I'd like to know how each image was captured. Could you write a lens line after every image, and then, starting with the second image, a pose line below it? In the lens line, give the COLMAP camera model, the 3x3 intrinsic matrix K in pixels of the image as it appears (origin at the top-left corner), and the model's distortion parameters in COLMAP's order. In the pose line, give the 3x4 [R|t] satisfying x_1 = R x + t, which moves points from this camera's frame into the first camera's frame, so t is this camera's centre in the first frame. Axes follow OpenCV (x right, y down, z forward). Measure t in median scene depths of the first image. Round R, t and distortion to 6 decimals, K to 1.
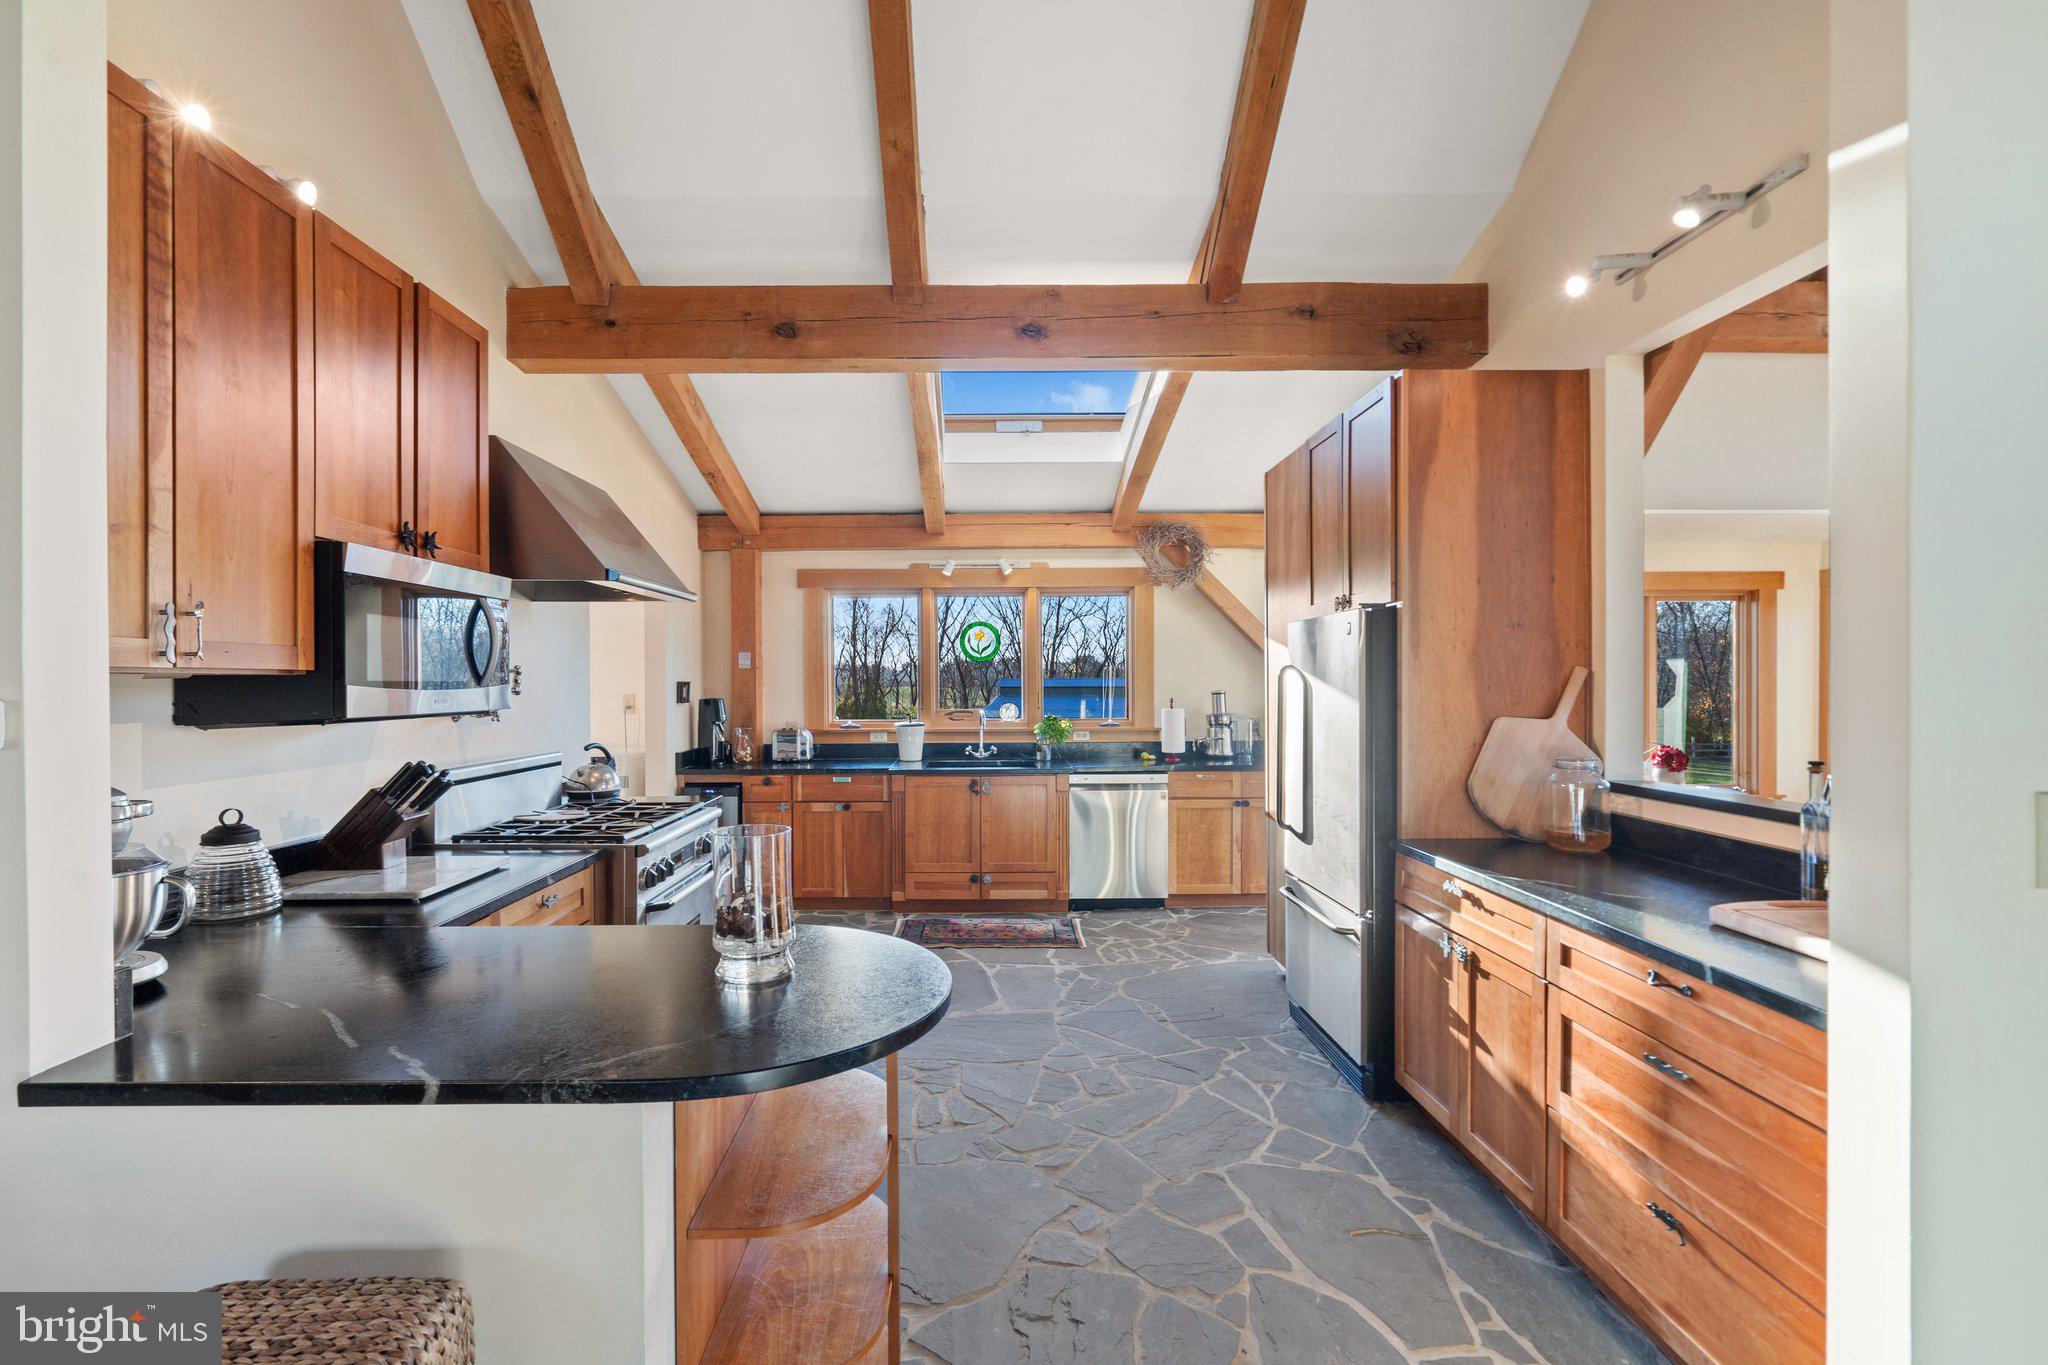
lens RADIAL K [[967.7, 0, 994.5], [0, 967.7, 683.7], [0, 0, 1]] dist [-0.009250, 0.000423]
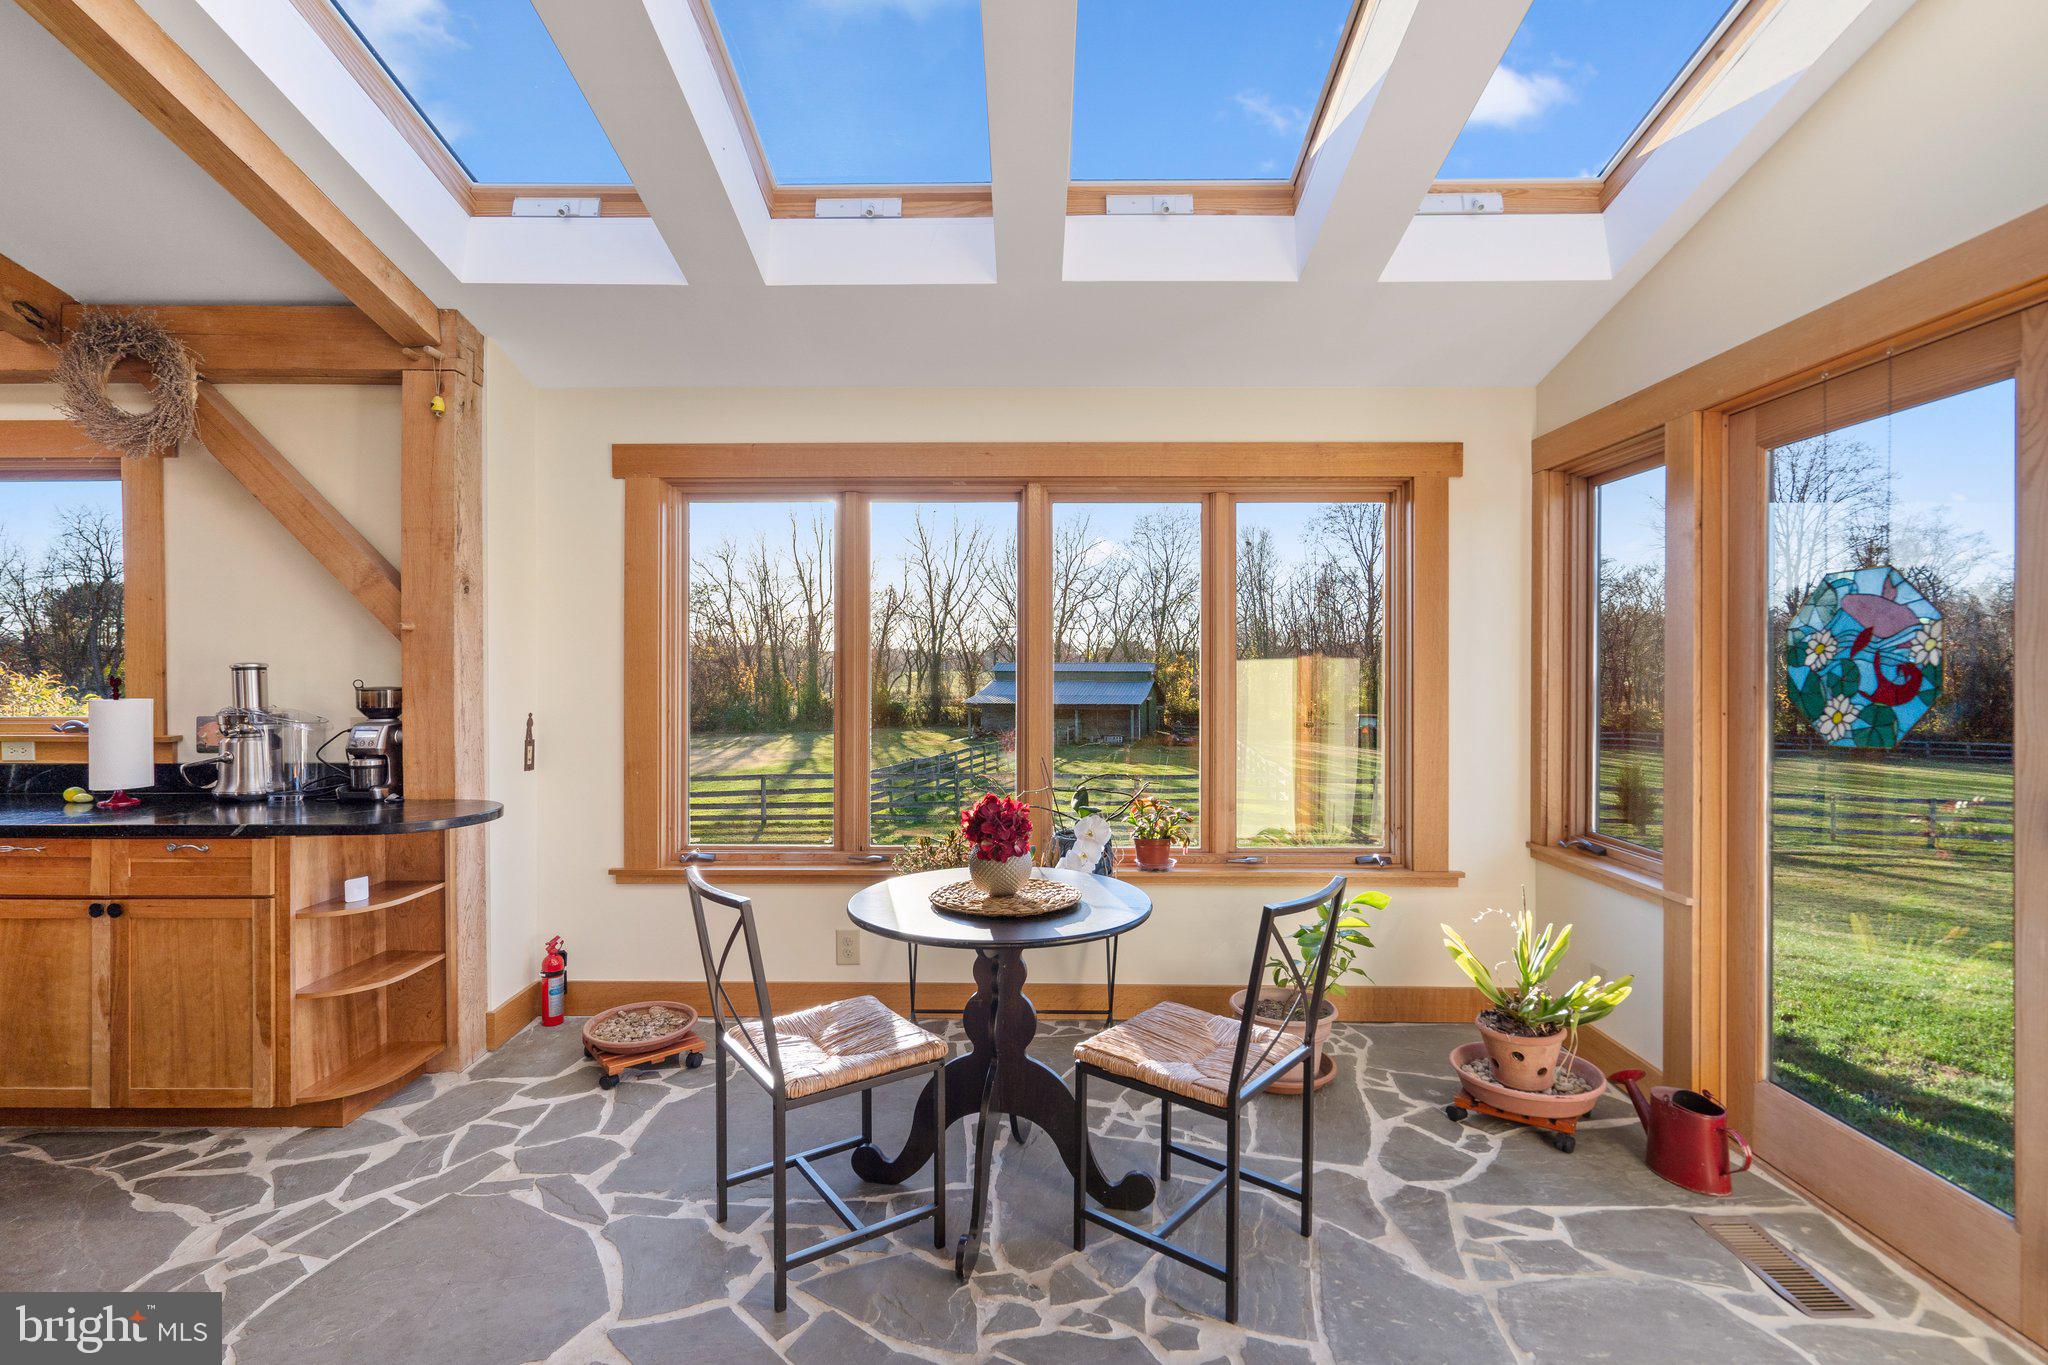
lens RADIAL K [[963.1, 0, 1017.0], [0, 963.1, 664.3], [0, 0, 1]] dist [0.004727, 0.000520]
pose [[0.999613, 0.005608, -0.027252, 0.697800], [-0.005738, 0.999973, -0.004698, 0.008054], [0.027225, 0.004853, 0.999618, 0.556295]]
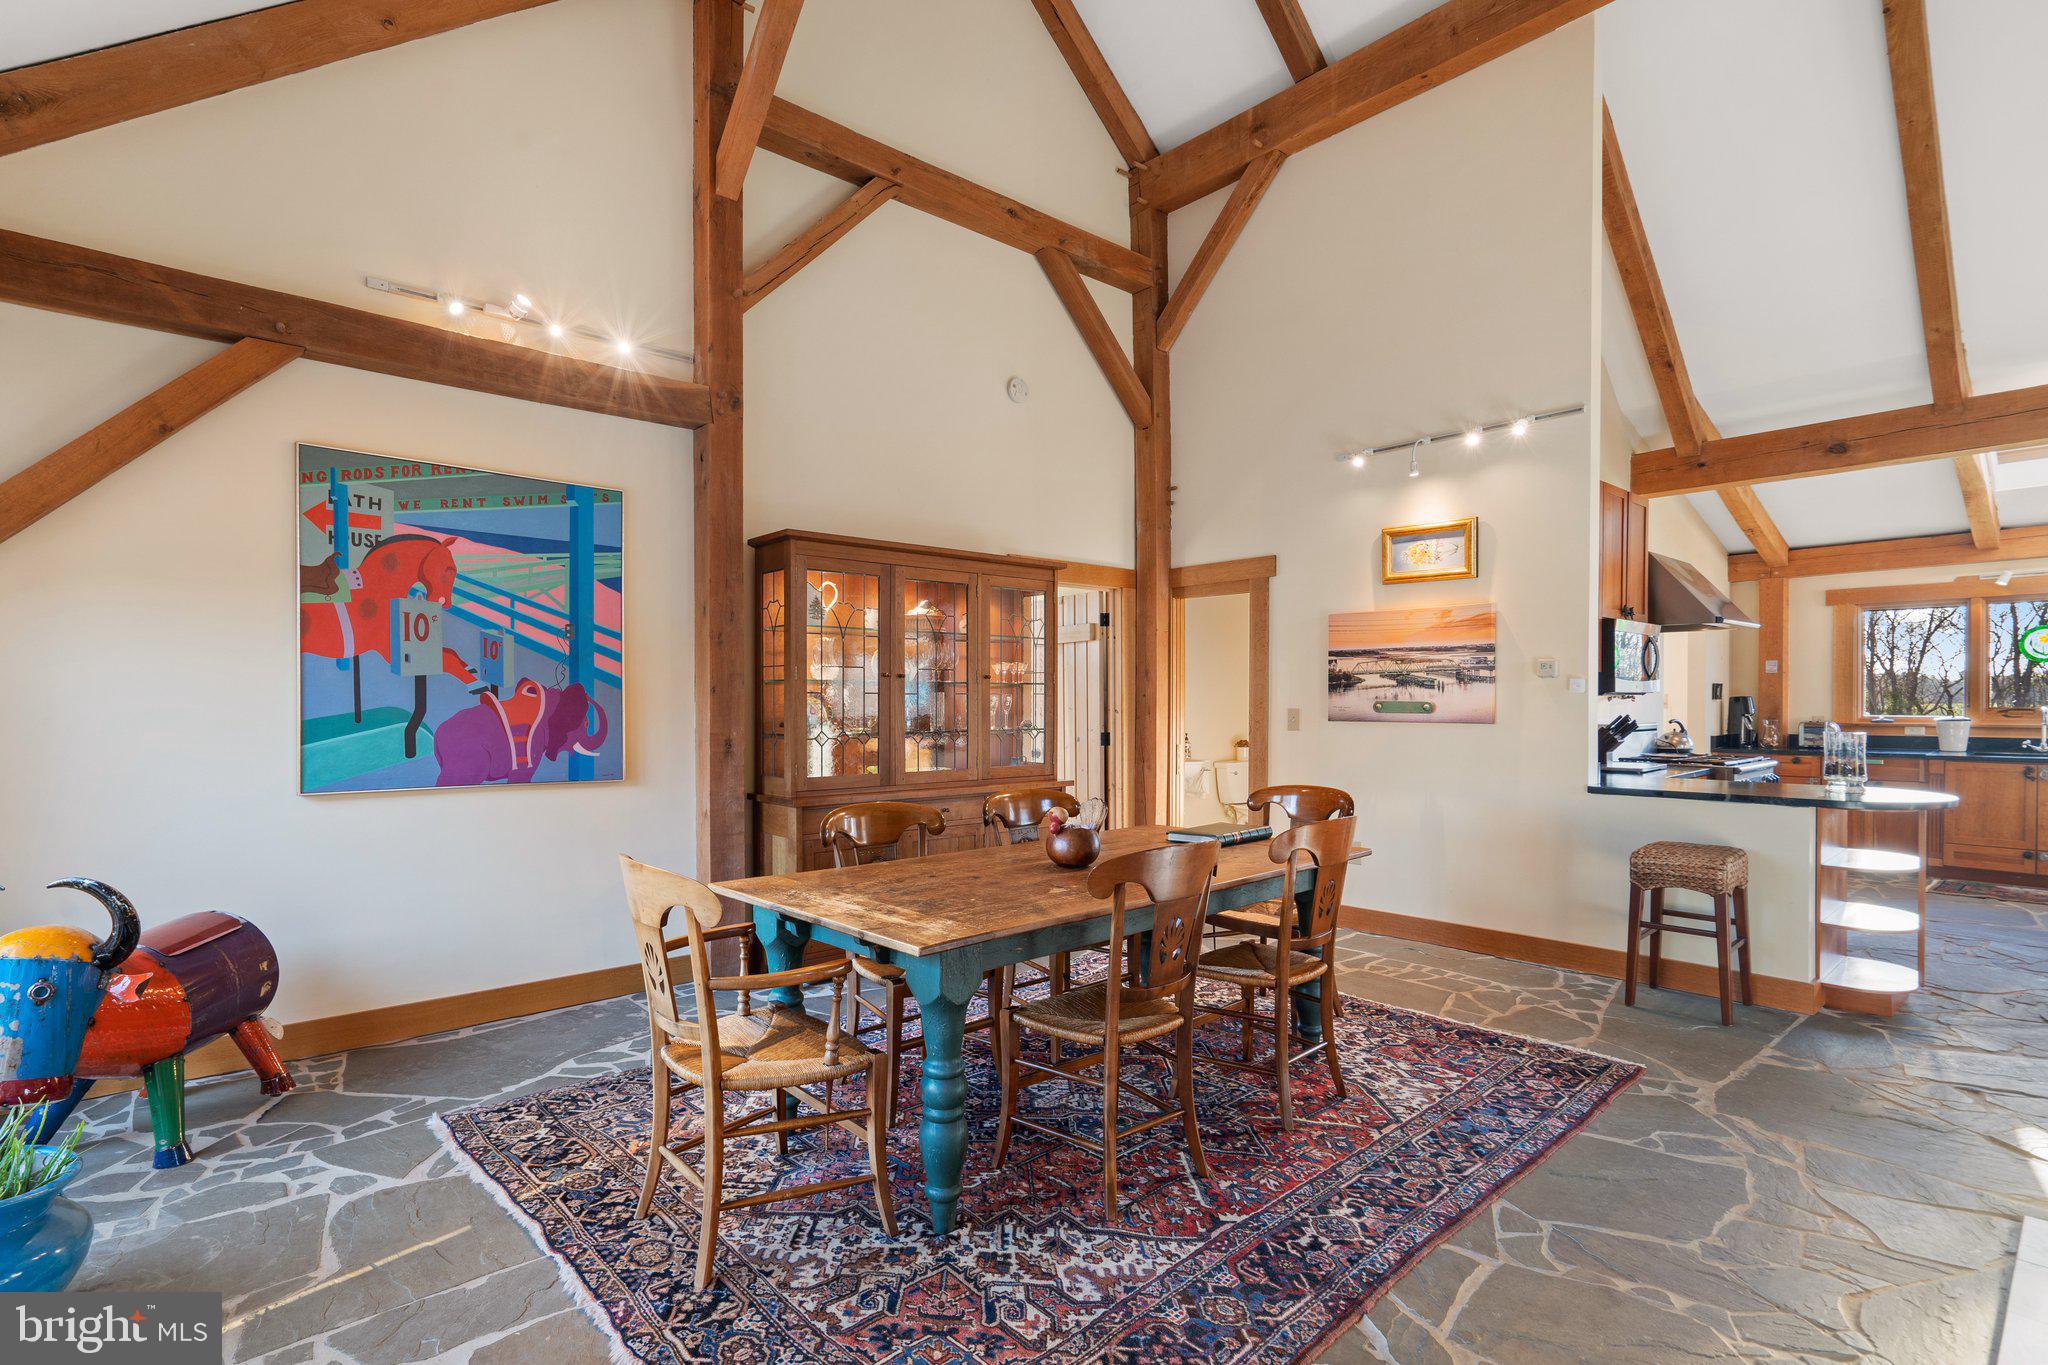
lens RADIAL K [[992.5, 0, 995.4], [0, 992.5, 712.6], [0, 0, 1]] dist [0.001638, 0.000927]
pose [[0.648603, 0.013456, -0.761008, 0.078230], [-0.002318, 0.999874, 0.015704, 0.019333], [0.761123, -0.008422, 0.648553, -0.662364]]
